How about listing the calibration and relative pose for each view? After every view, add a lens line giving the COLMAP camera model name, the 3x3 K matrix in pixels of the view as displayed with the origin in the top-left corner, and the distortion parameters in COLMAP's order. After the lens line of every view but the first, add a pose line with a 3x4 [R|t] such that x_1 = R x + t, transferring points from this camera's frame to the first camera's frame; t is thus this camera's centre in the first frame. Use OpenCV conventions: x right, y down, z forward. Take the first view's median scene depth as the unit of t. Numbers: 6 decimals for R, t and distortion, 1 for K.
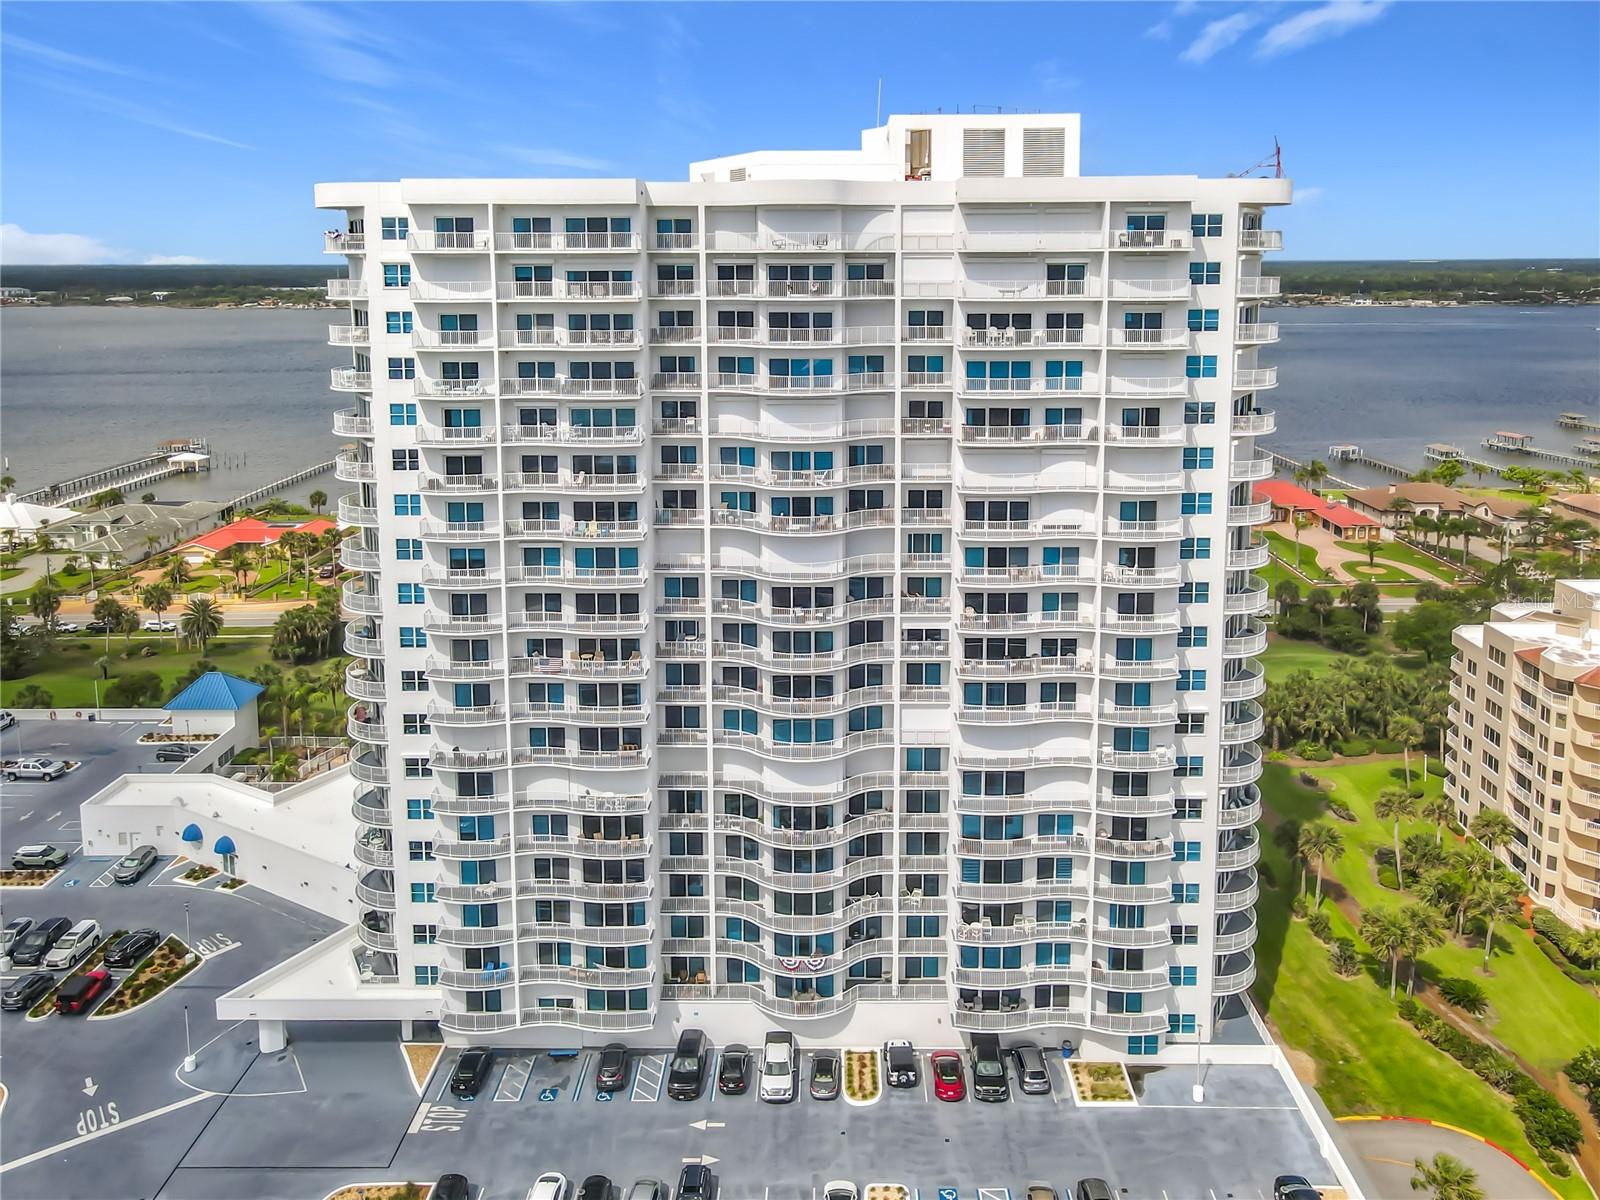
lens RADIAL K [[1264.3, 0, 807.2], [0, 1264.3, 384.4], [0, 0, 1]] dist [0.001850, 0.000012]
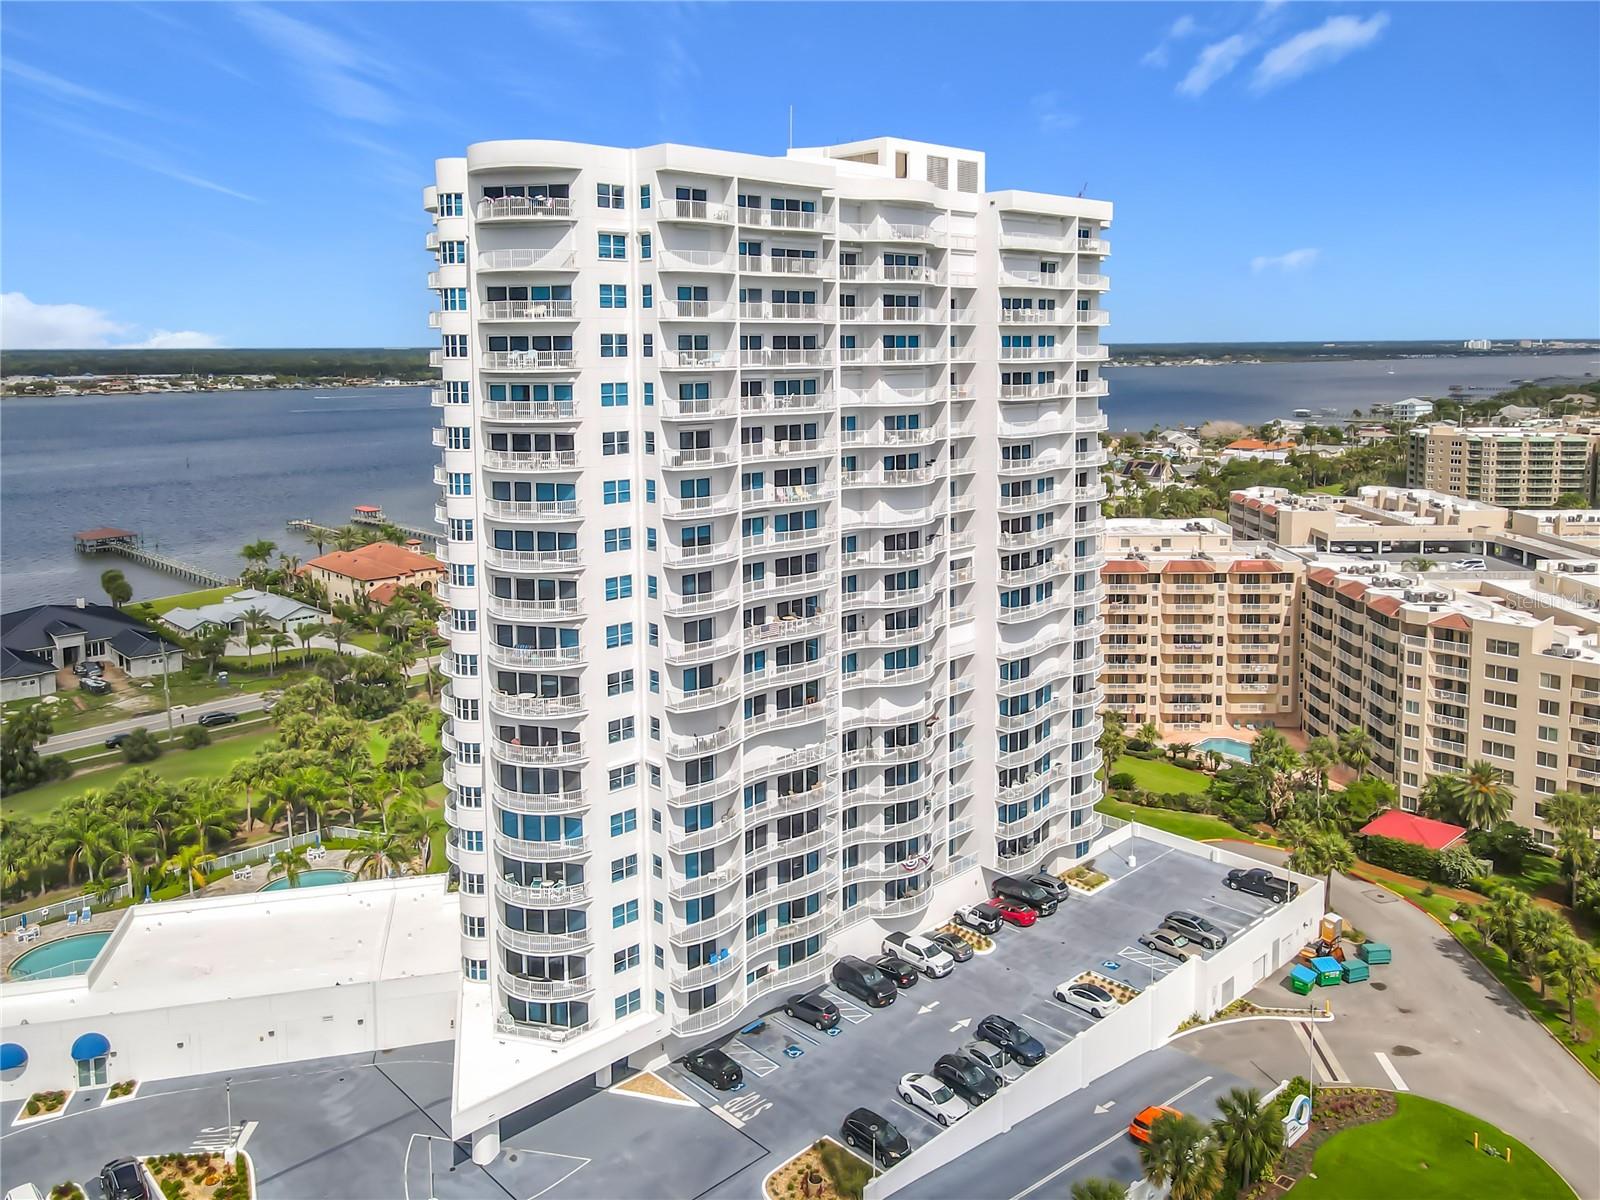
lens RADIAL K [[1272.7, 0, 806.9], [0, 1272.7, 465.9], [0, 0, 1]] dist [0.018861, 0.004959]
pose [[0.700972, -0.069995, 0.709746, -0.900513], [0.091989, 0.995733, 0.007347, 0.082426], [-0.707231, 0.060139, 0.704420, 0.230061]]
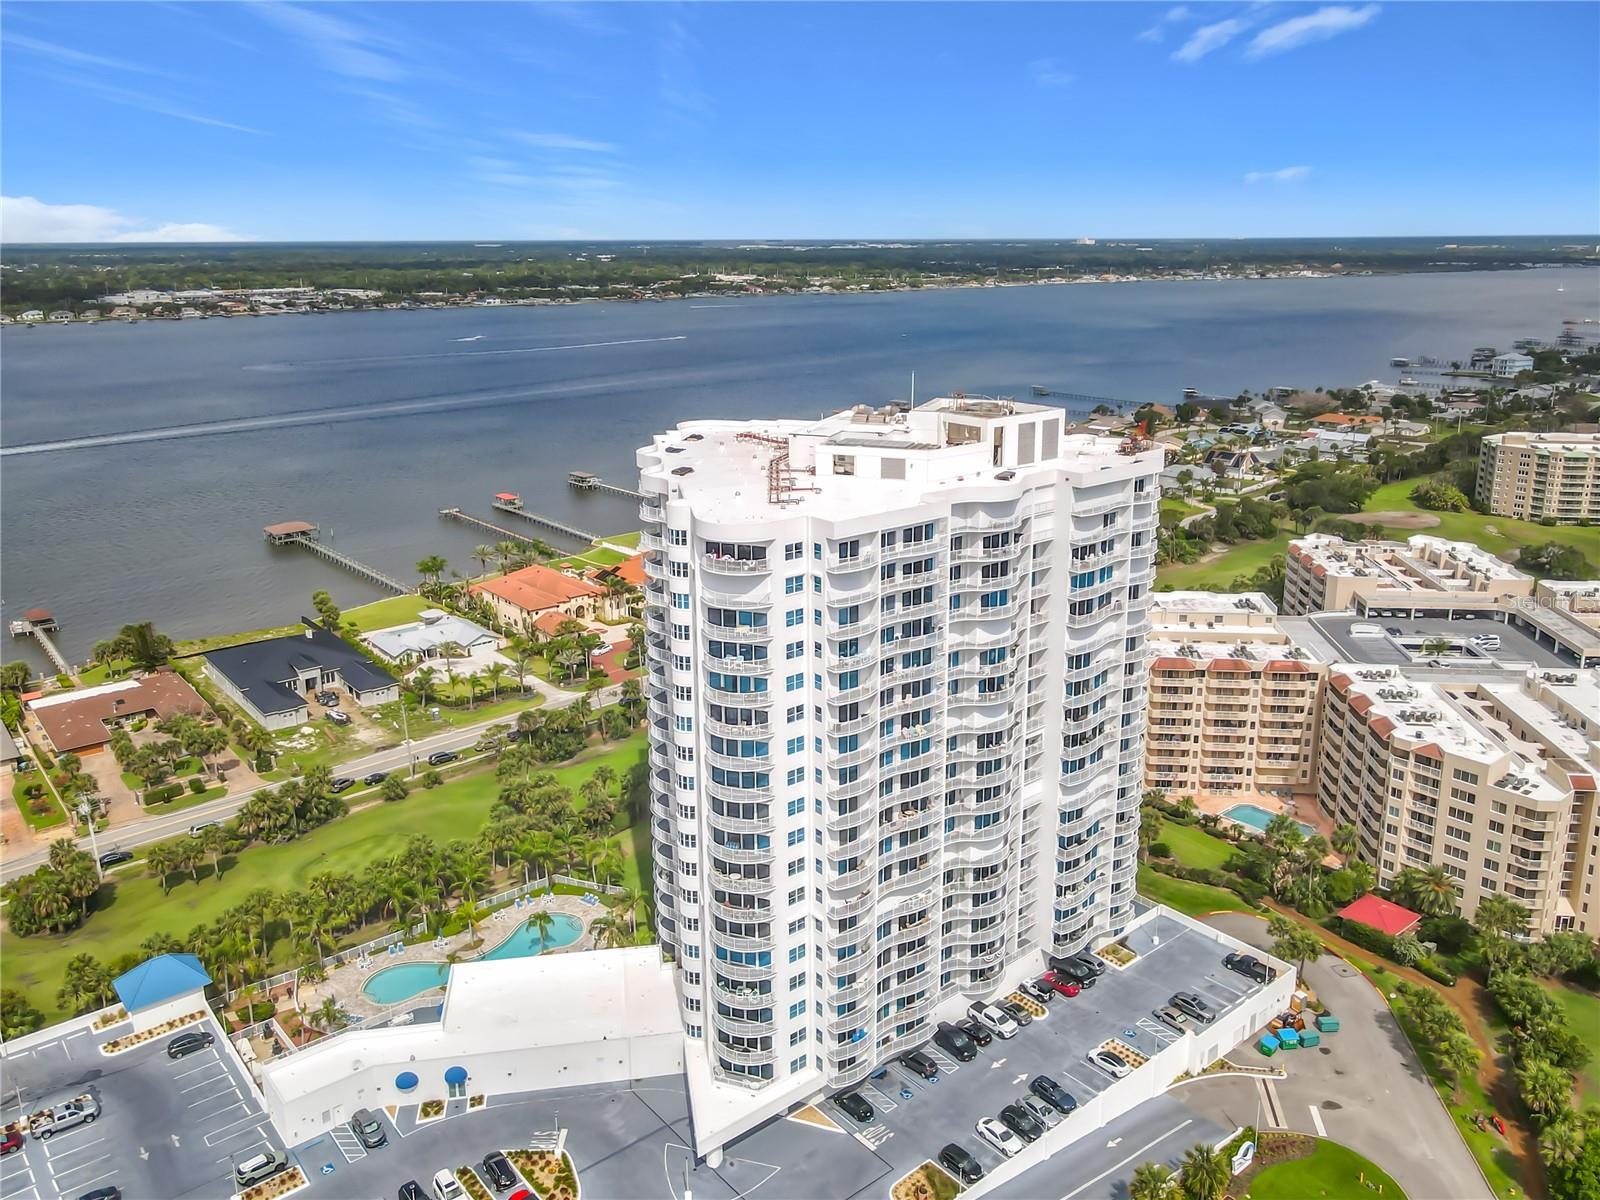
lens RADIAL K [[1264.1, 0, 812.3], [0, 1264.1, 559.3], [0, 0, 1]] dist [0.007461, 0.006738]
pose [[0.747503, -0.158429, 0.645088, -1.177595], [0.082772, 0.985788, 0.146190, -0.310600], [-0.659081, -0.055883, 0.749993, -0.042210]]
